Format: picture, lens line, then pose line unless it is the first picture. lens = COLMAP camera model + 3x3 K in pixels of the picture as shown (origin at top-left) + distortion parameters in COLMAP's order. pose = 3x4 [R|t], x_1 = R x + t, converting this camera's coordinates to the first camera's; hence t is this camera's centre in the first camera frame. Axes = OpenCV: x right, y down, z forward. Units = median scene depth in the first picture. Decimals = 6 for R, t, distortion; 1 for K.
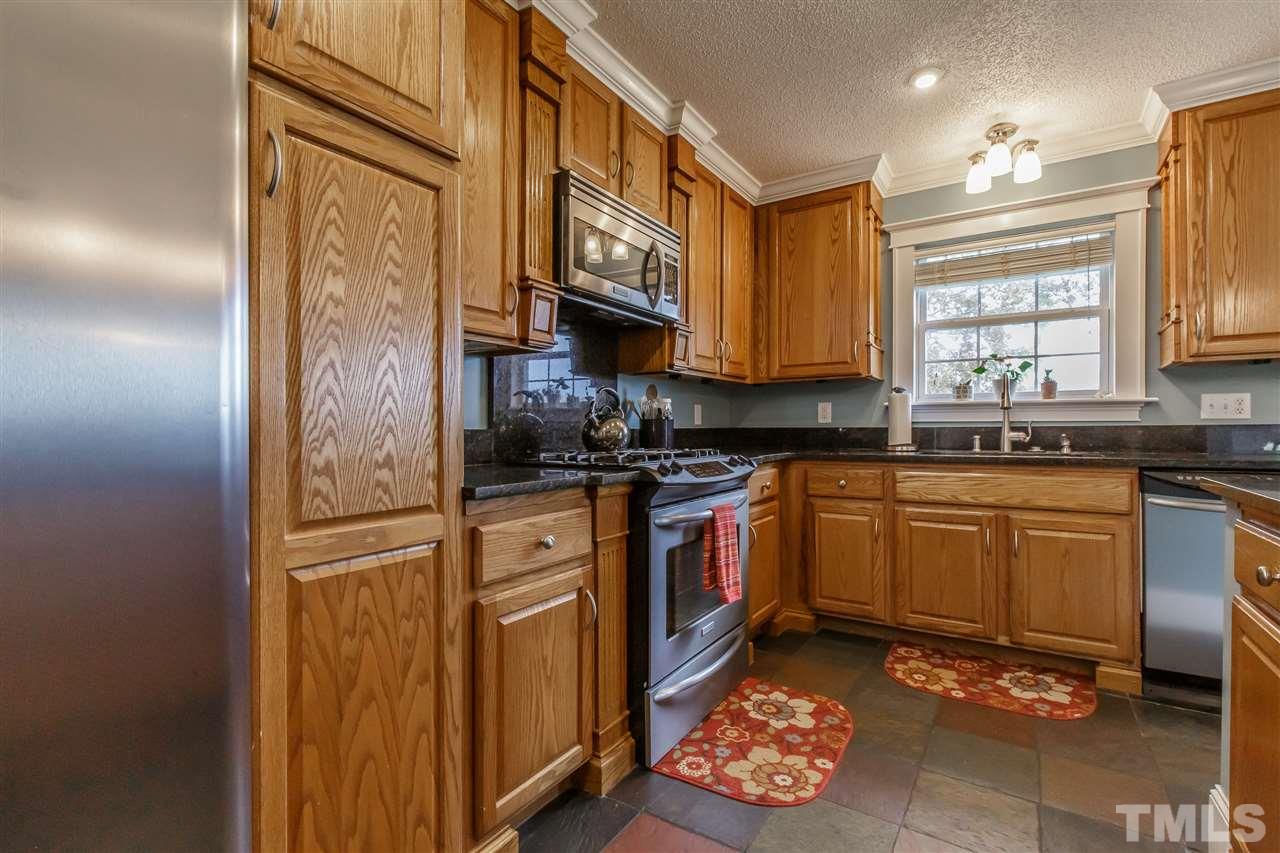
lens RADIAL K [[581.9, 0, 645.3], [0, 581.9, 431.3], [0, 0, 1]] dist [0.025170, -0.000379]
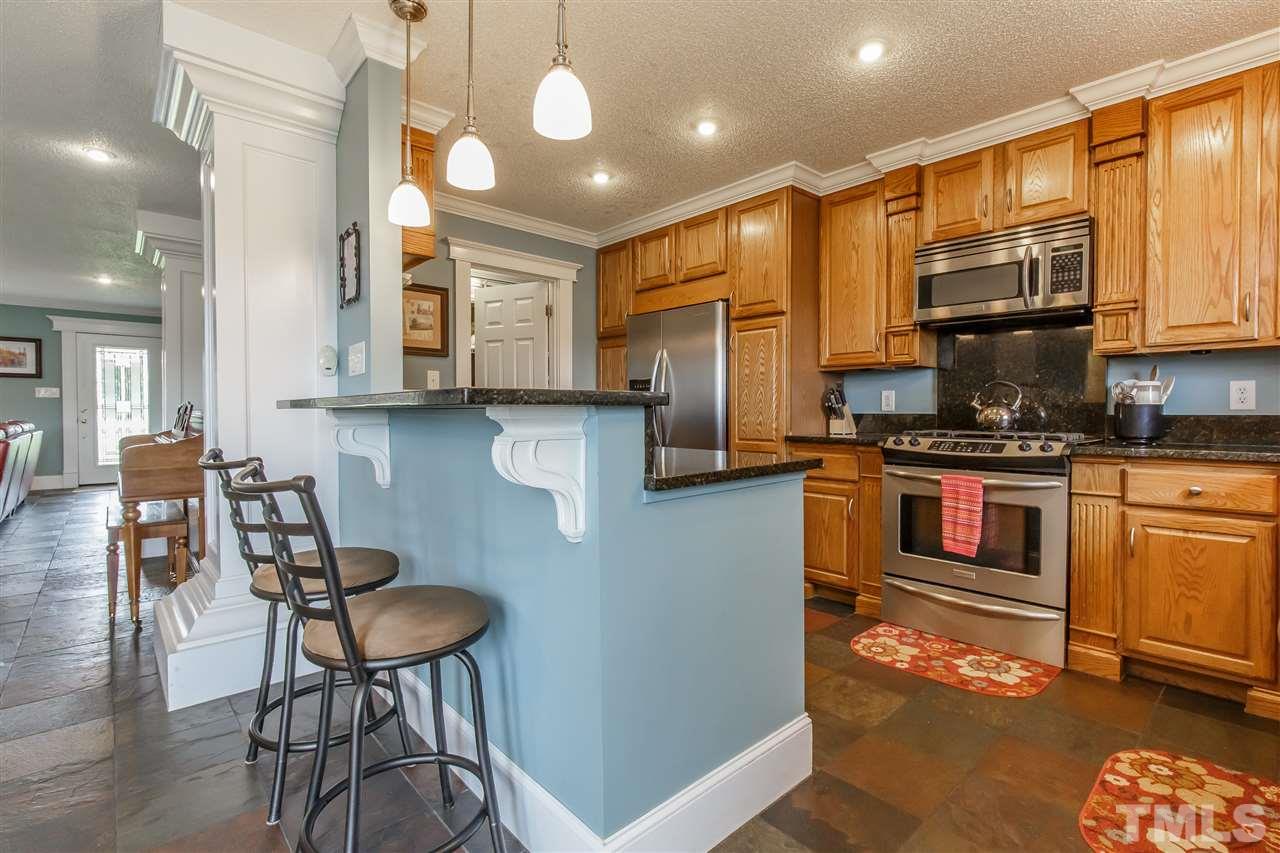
lens RADIAL K [[581.9, 0, 640.3], [0, 581.9, 418.5], [0, 0, 1]] dist [0.025170, -0.000379]
pose [[-0.260638, 0.024225, -0.965133, 1.530643], [0.003686, 0.999703, 0.024097, -0.029282], [0.965430, 0.002724, -0.260650, 0.675500]]
